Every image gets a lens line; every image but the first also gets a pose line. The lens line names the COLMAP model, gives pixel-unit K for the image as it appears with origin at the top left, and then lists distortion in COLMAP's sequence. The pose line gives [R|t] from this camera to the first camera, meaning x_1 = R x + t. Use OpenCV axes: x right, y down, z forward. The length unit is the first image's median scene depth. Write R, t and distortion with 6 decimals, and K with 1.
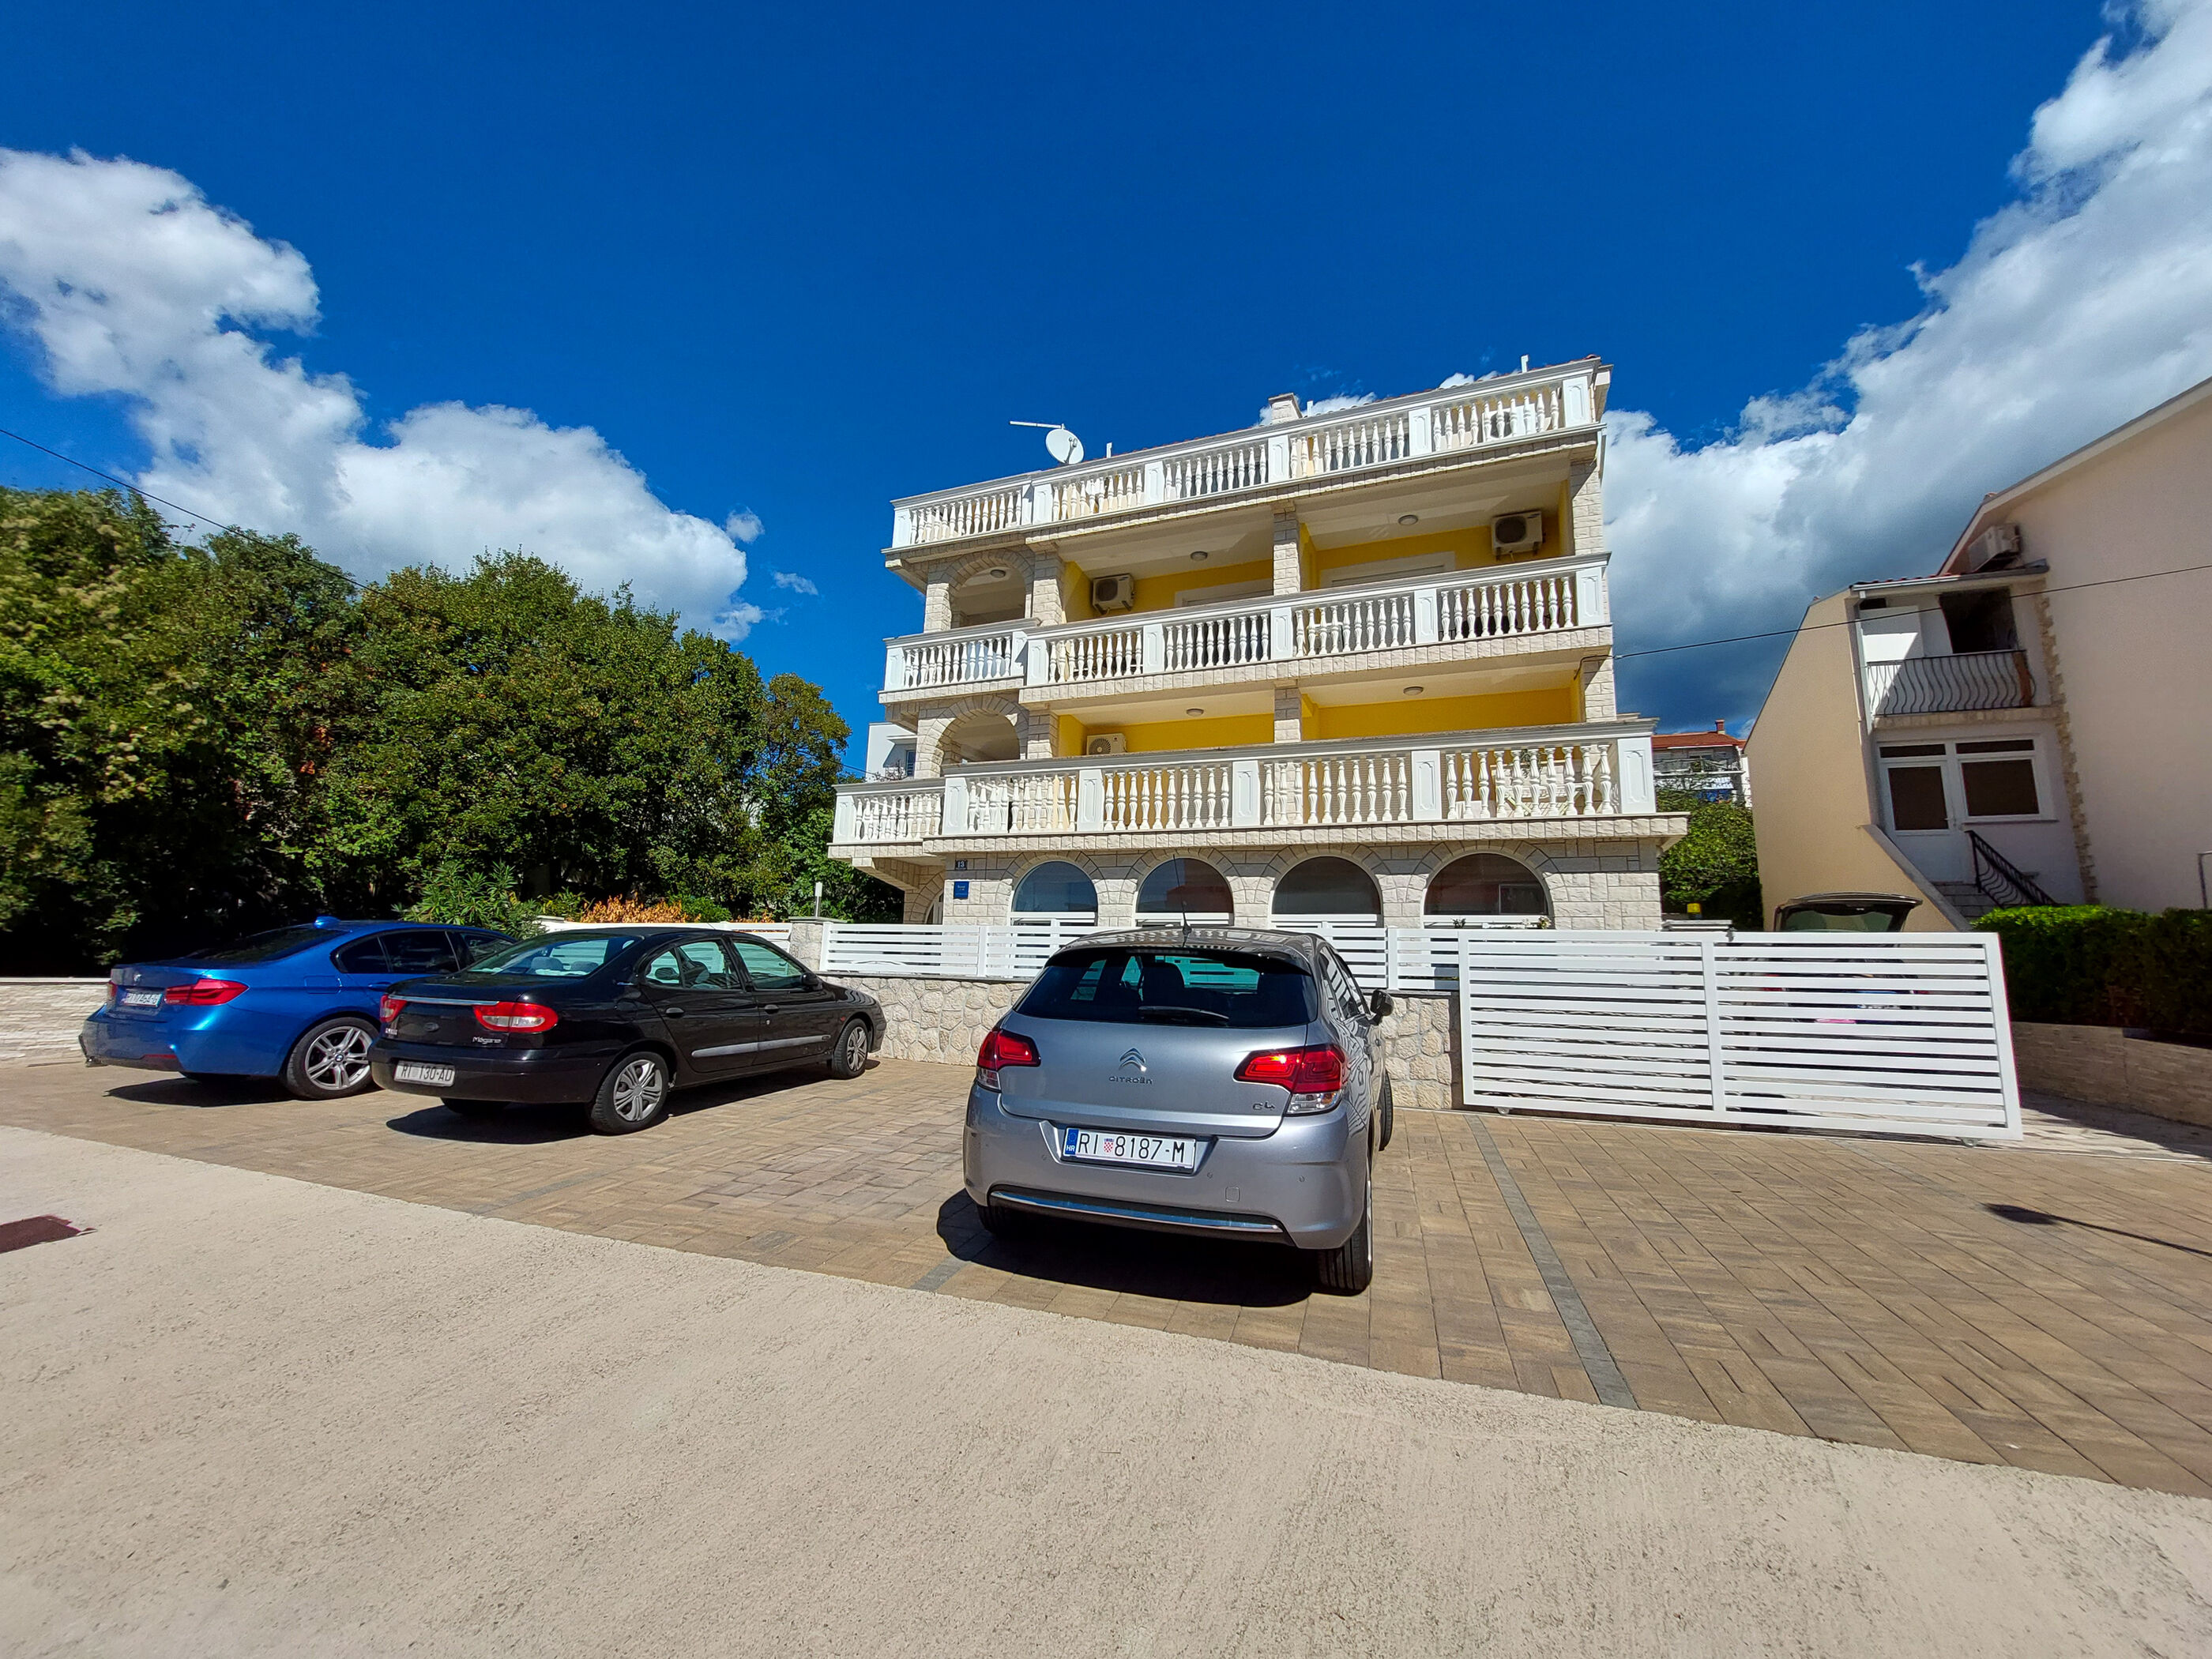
lens RADIAL K [[884.3, 0, 1093.1], [0, 884.3, 831.0], [0, 0, 1]] dist [-0.016020, -0.000356]
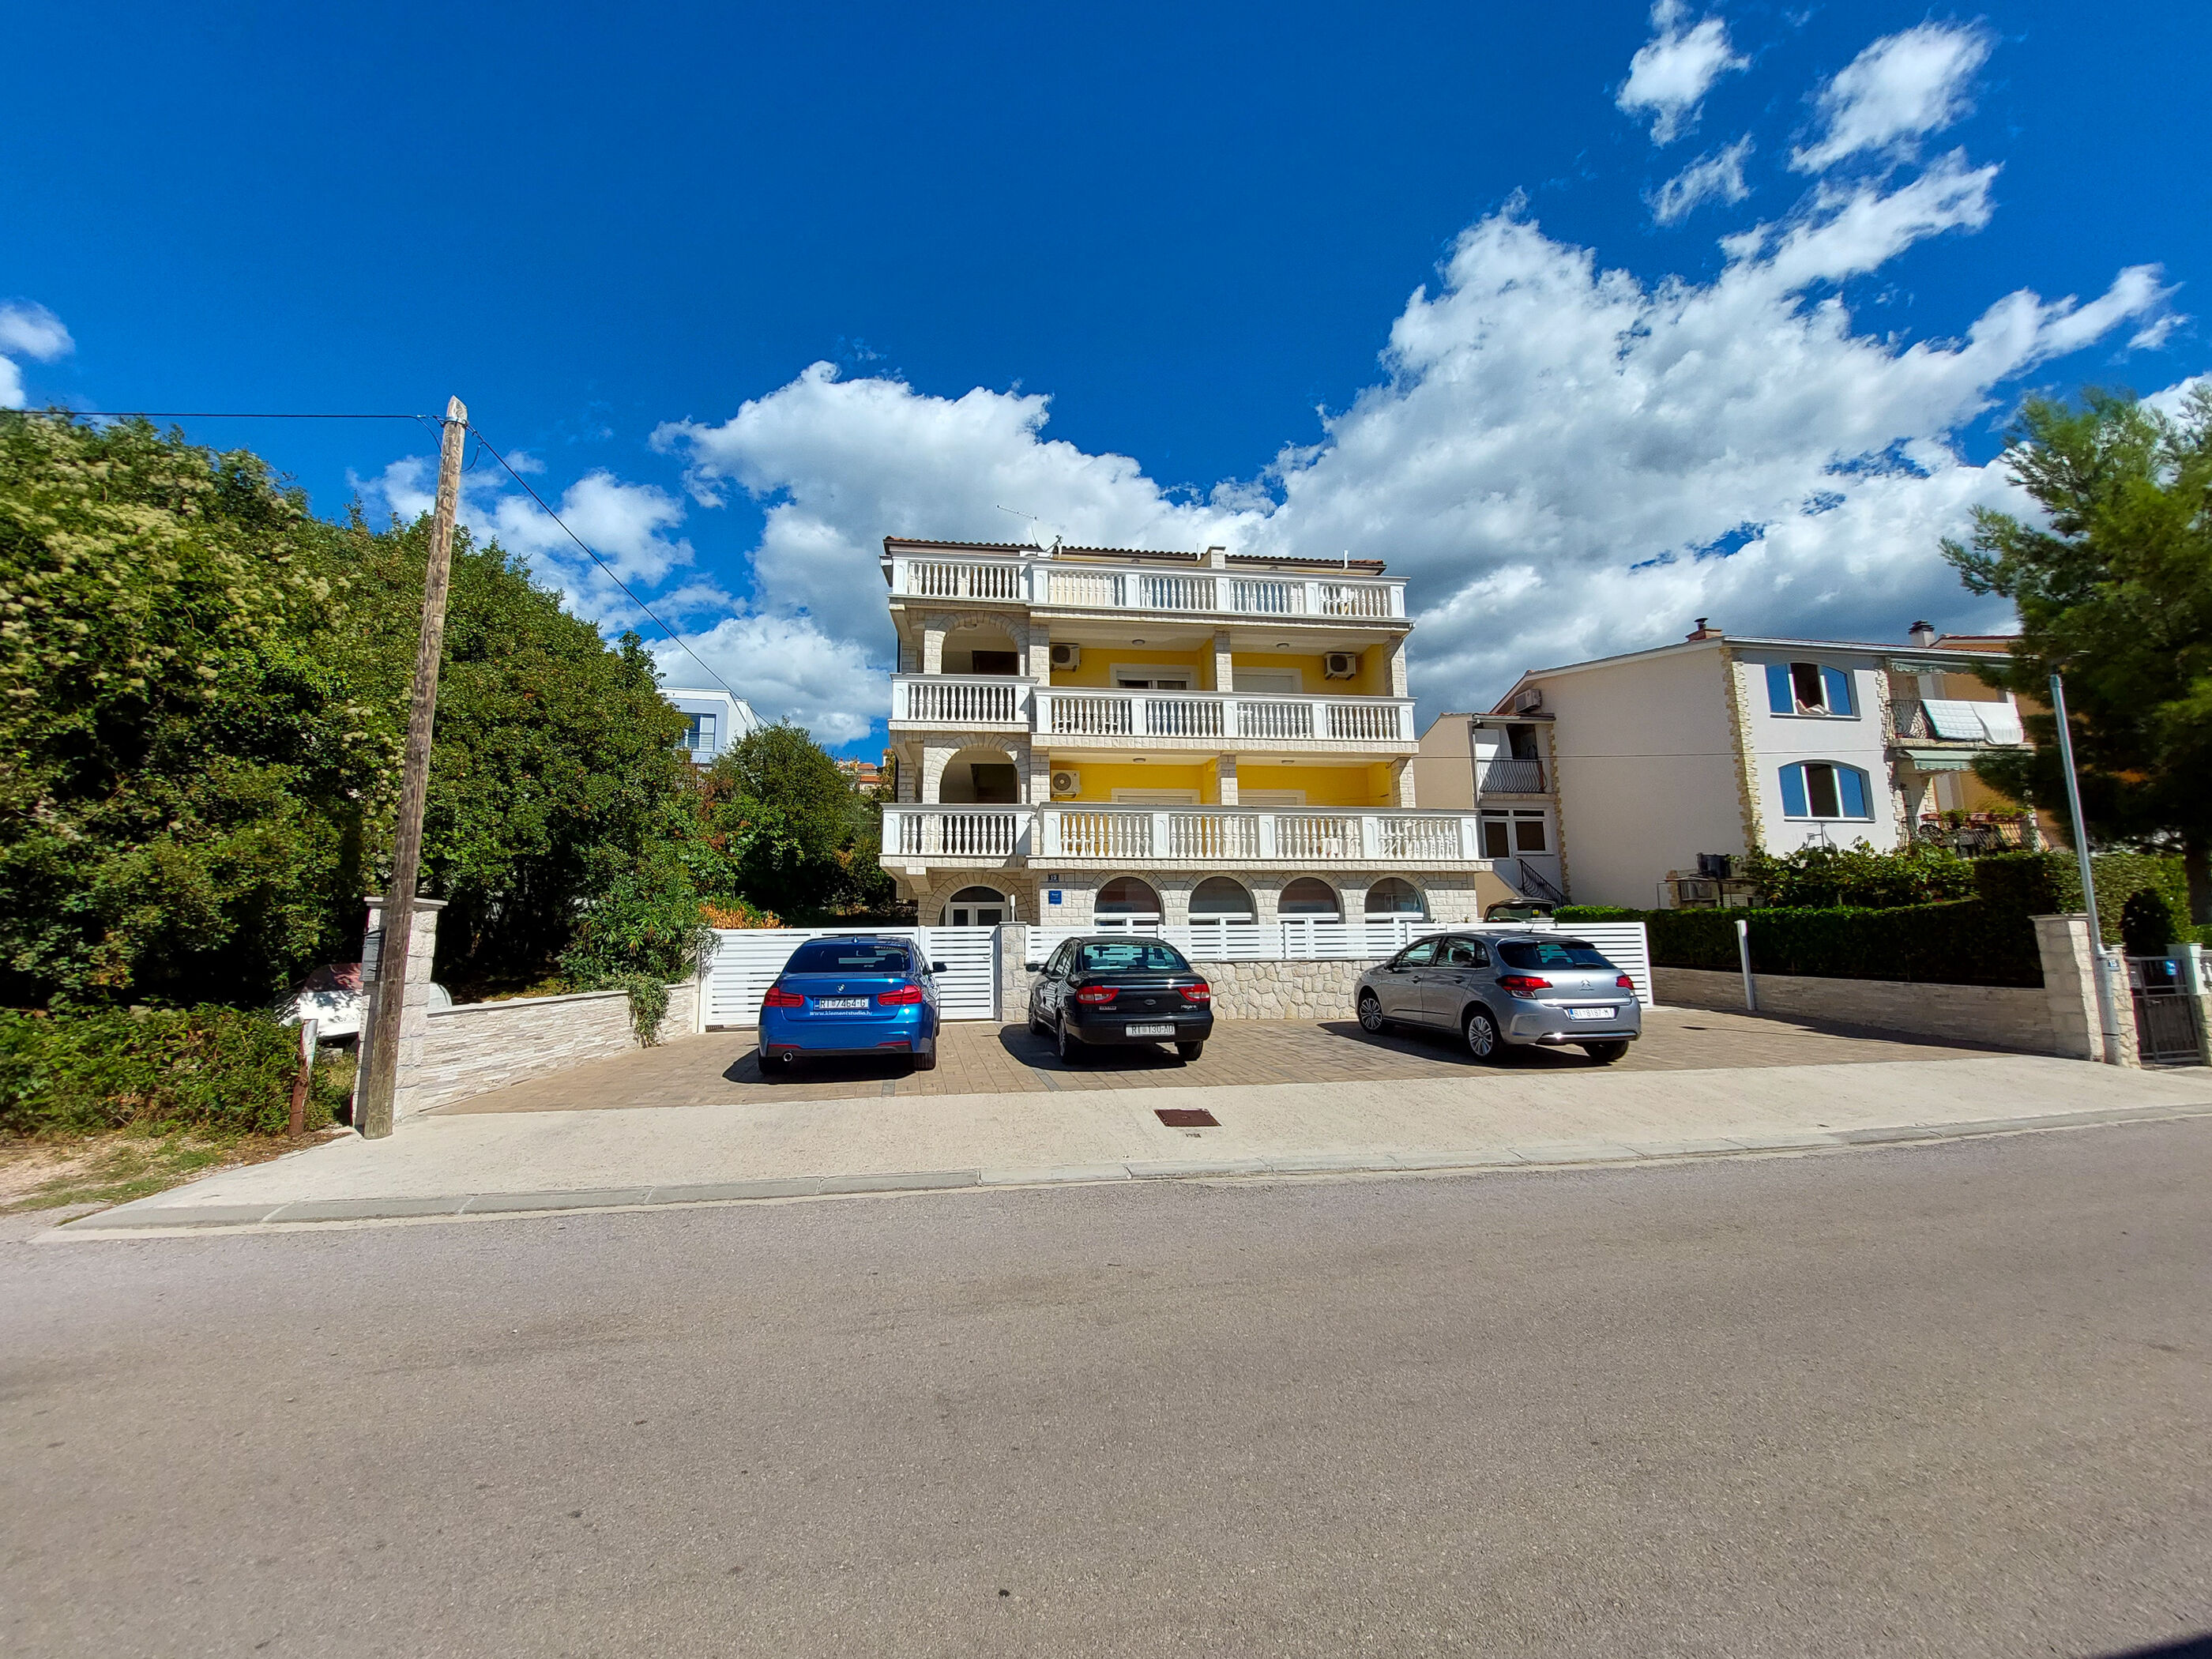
lens RADIAL K [[886.9, 0, 1096.2], [0, 886.9, 828.3], [0, 0, 1]] dist [-0.001061, -0.000097]
pose [[0.864368, 0.030349, 0.501944, -0.692355], [-0.042534, 0.999012, 0.012843, -0.050736], [-0.501058, -0.032451, 0.864805, -0.161733]]
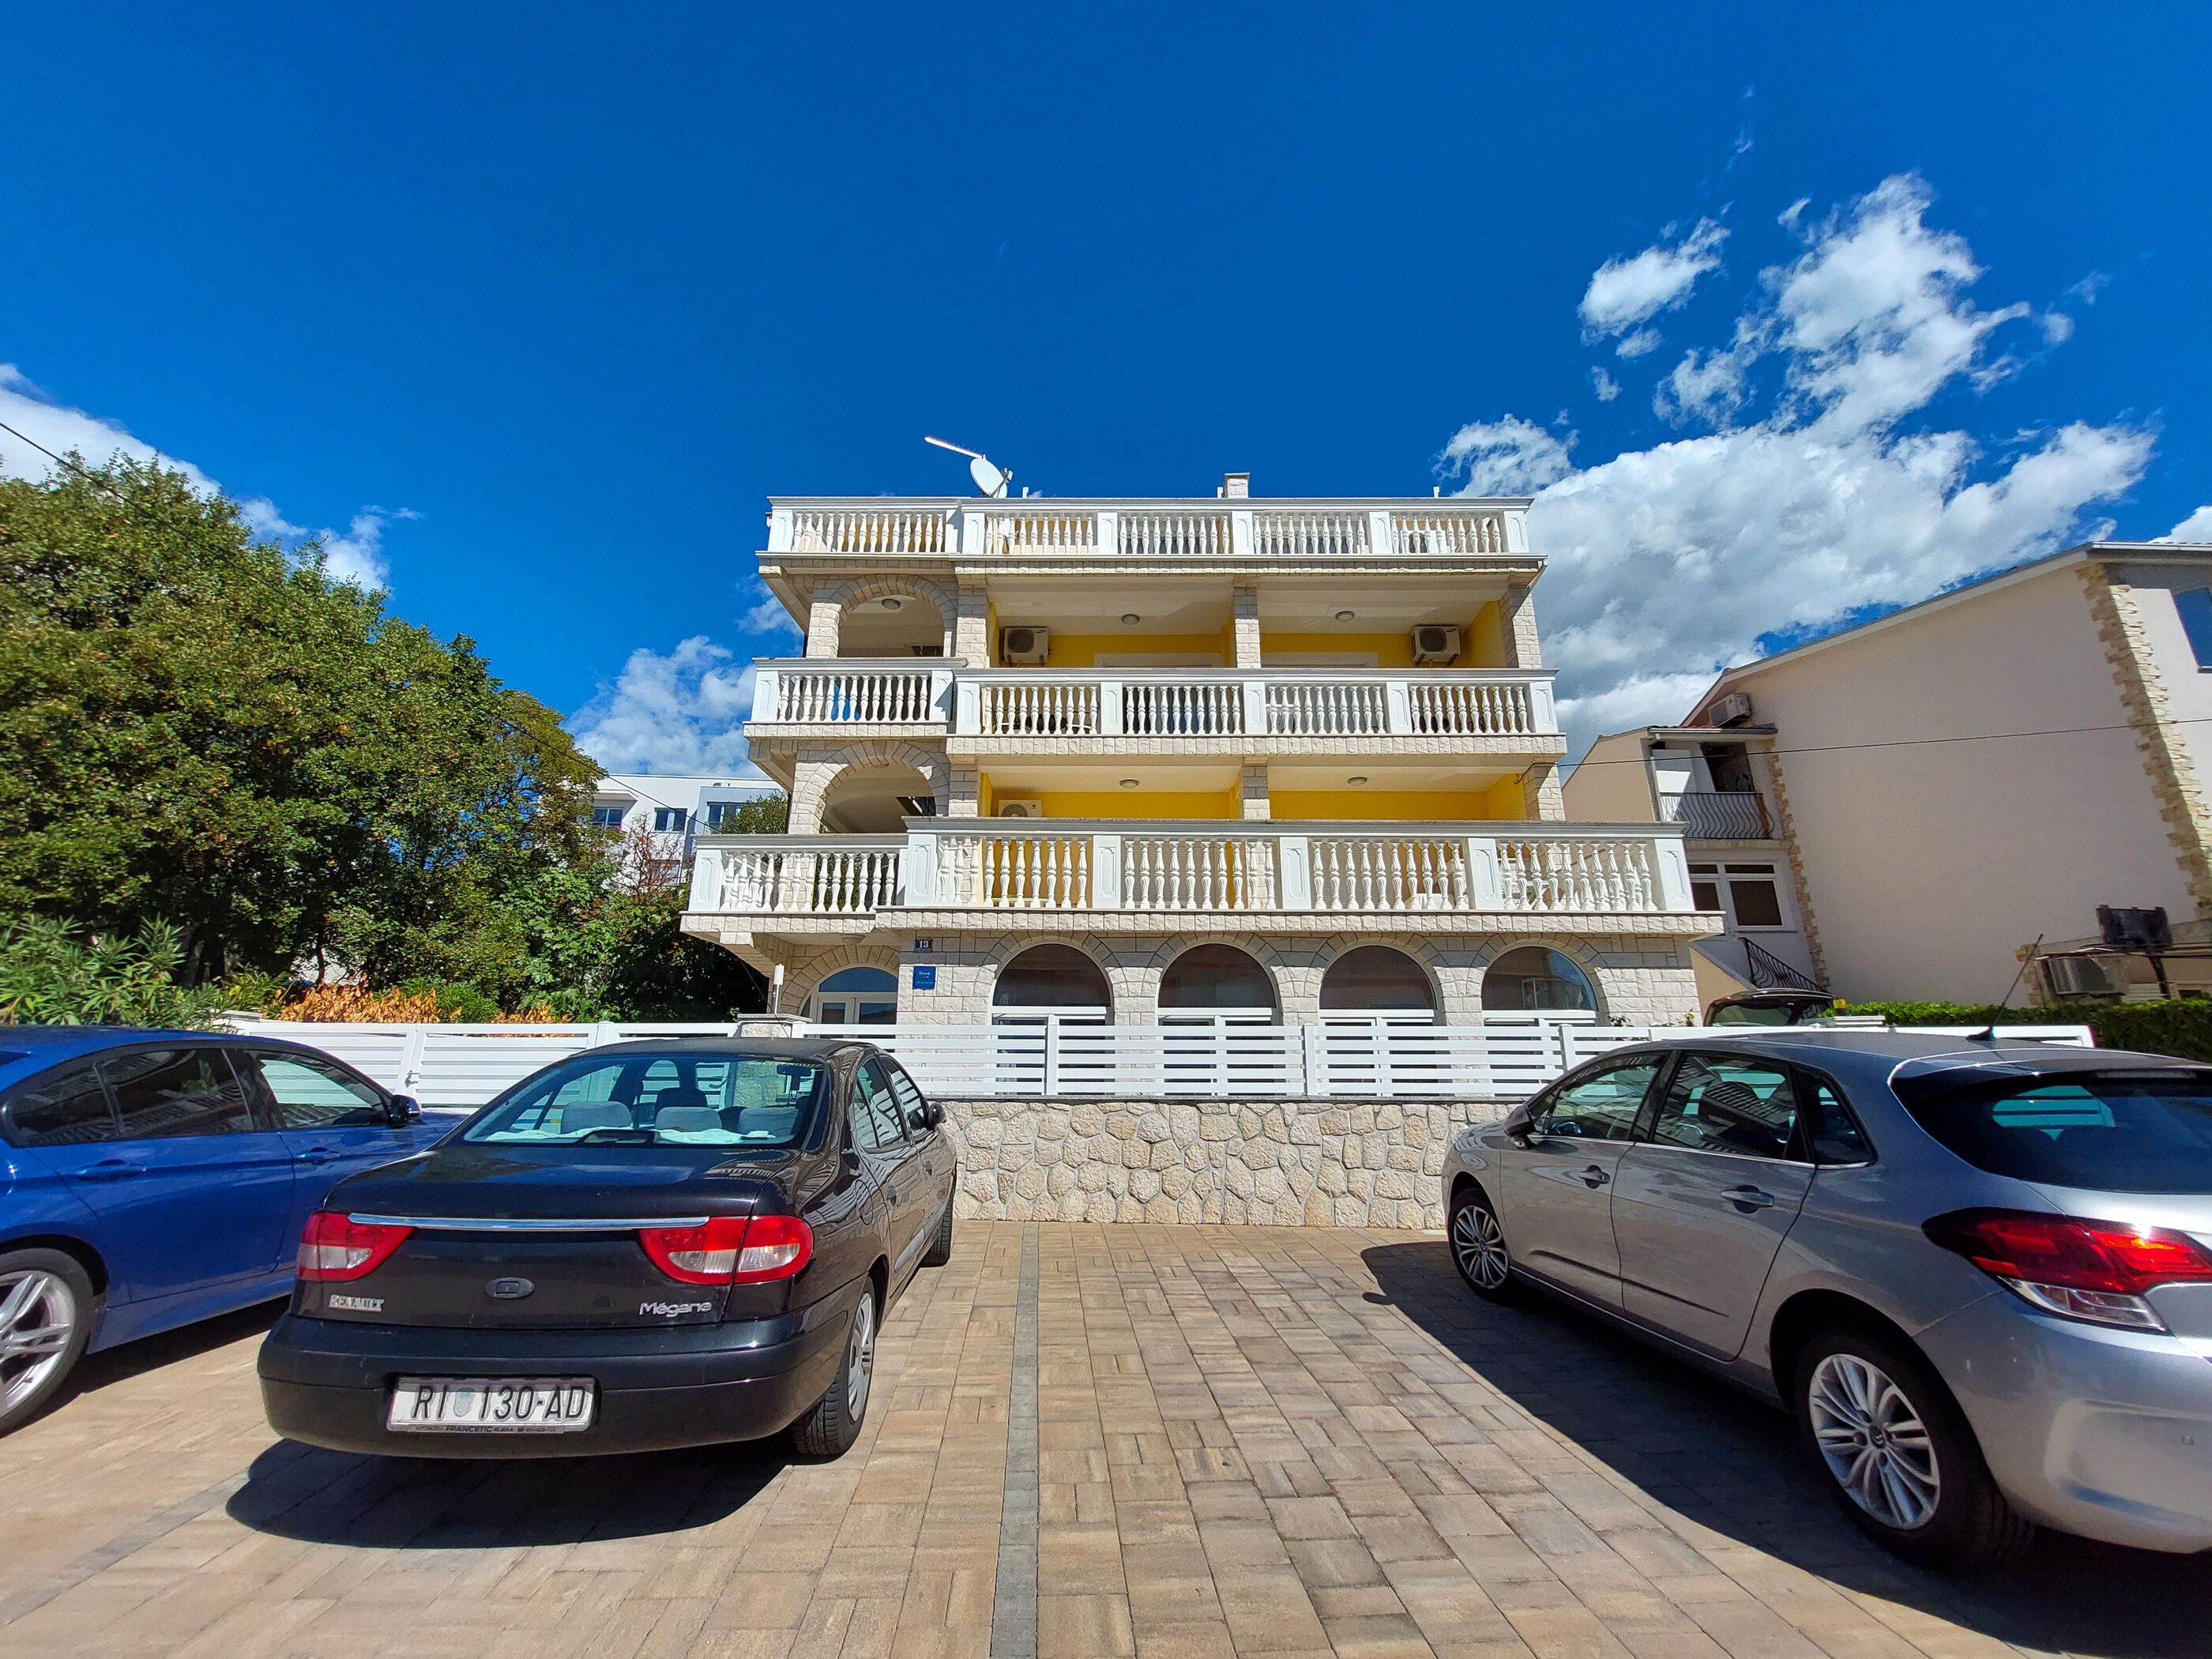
lens RADIAL K [[880.4, 0, 1098.9], [0, 880.4, 831.1], [0, 0, 1]] dist [-0.011678, -0.003251]
pose [[0.929351, 0.071996, 0.362110, -0.267728], [-0.035688, 0.993727, -0.105983, 0.013430], [-0.367469, 0.085573, 0.926091, 0.191543]]
